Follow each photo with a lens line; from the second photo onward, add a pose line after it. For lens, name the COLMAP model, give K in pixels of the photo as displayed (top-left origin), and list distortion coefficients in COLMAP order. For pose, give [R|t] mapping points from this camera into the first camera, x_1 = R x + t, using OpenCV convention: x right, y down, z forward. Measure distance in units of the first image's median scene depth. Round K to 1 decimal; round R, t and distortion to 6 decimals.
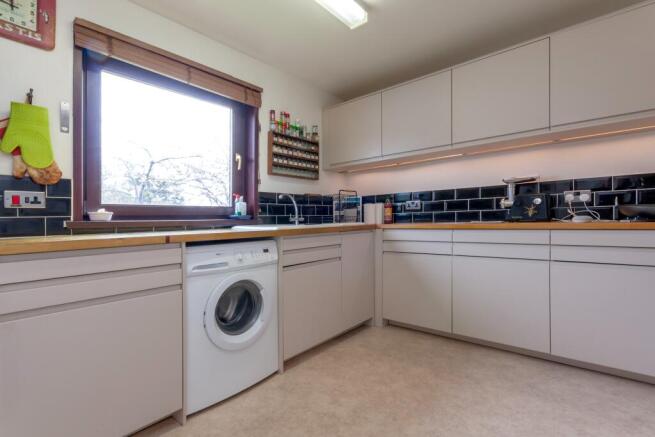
lens RADIAL K [[307.0, 0, 332.8], [0, 307.0, 220.3], [0, 0, 1]] dist [0.014752, 0.000071]
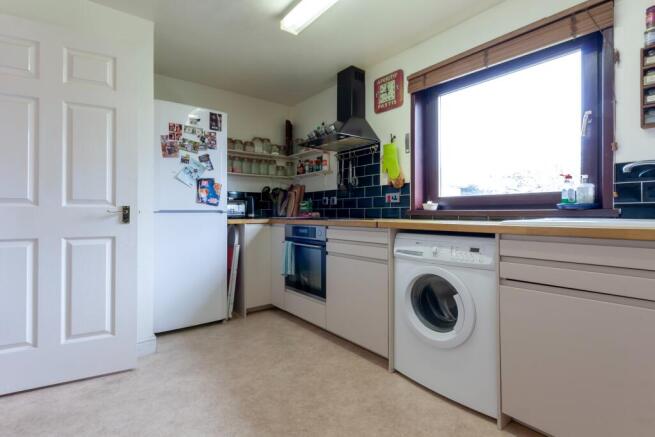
lens RADIAL K [[314.1, 0, 322.7], [0, 314.1, 203.1], [0, 0, 1]] dist [0.003700, 0.000248]
pose [[-0.200751, -0.009643, -0.979595, 0.741129], [0.003496, 0.999938, -0.010560, -0.017351], [0.979636, -0.005544, -0.200705, 0.878634]]
